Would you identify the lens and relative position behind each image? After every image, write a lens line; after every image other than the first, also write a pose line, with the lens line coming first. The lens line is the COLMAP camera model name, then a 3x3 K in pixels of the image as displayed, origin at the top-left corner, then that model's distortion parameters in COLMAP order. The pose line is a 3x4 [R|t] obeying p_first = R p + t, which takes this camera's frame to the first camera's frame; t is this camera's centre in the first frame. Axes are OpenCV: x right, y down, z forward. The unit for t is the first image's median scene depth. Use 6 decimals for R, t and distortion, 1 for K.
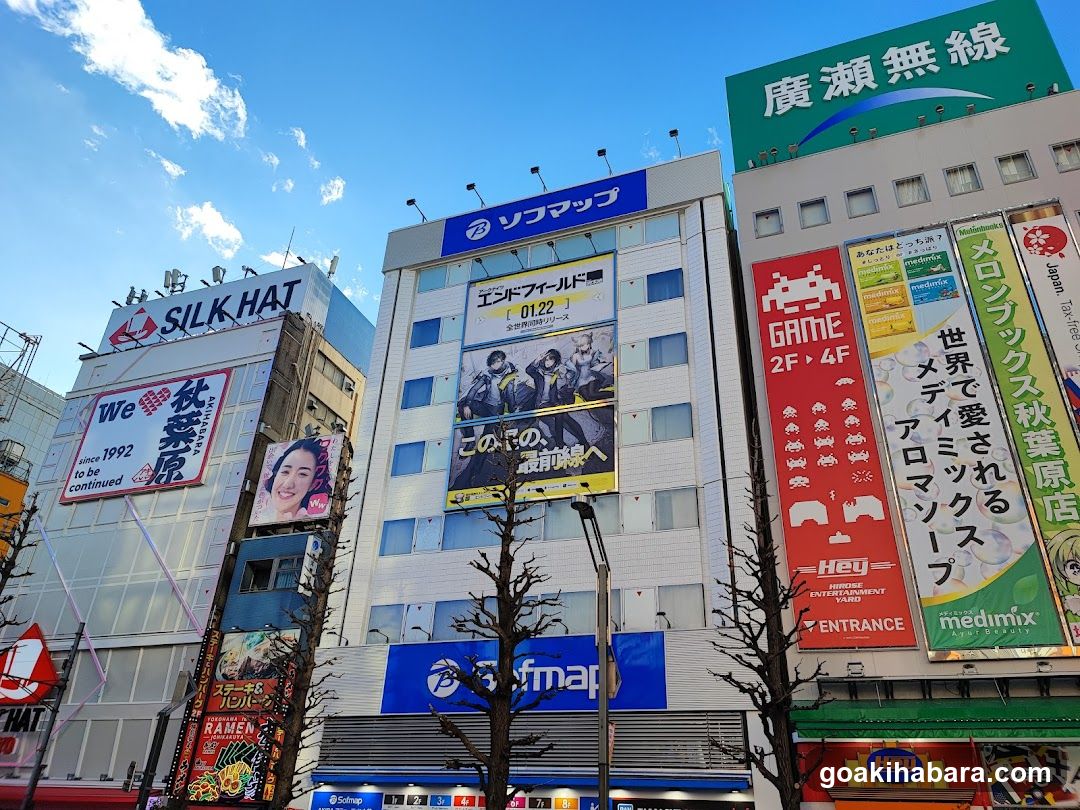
lens RADIAL K [[814.7, 0, 519.6], [0, 814.7, 364.9], [0, 0, 1]] dist [0.112323, -0.125300]
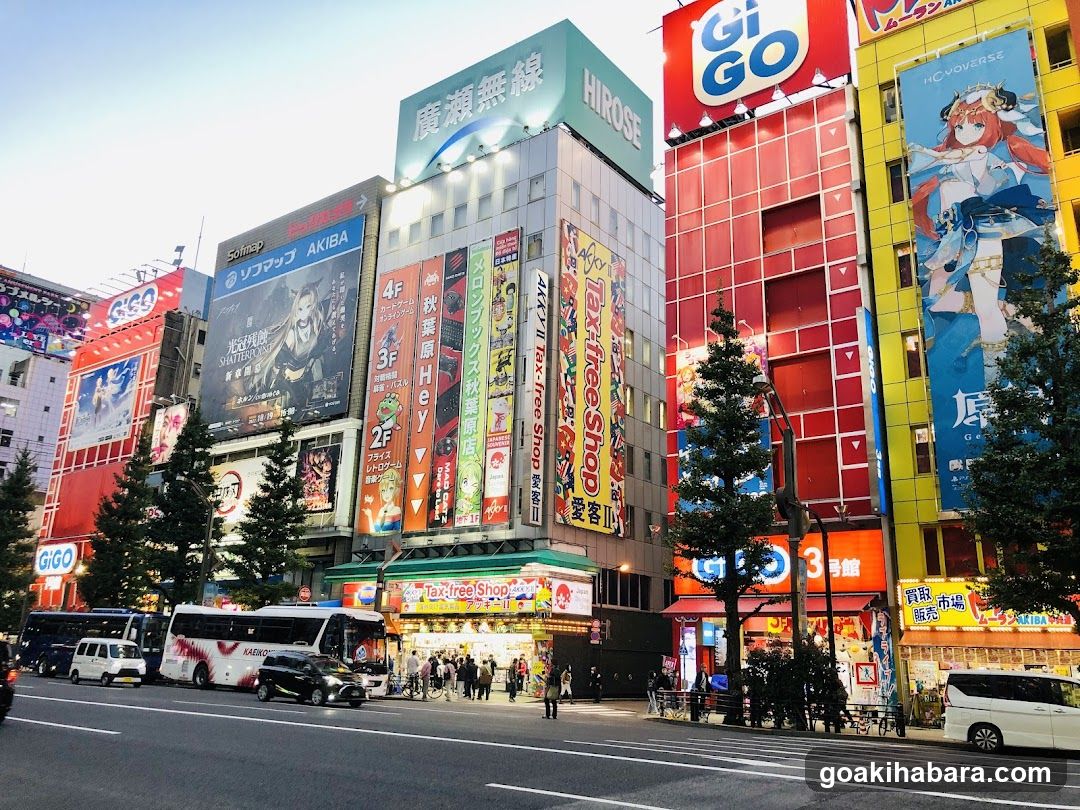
lens RADIAL K [[884.4, 0, 543.8], [0, 884.4, 393.1], [0, 0, 1]] dist [0.109790, -0.220831]
pose [[0.965115, -0.095035, -0.243969, 0.987173], [0.151848, 0.962253, 0.225858, -0.248852], [0.213296, -0.255025, 0.943116, -0.491906]]
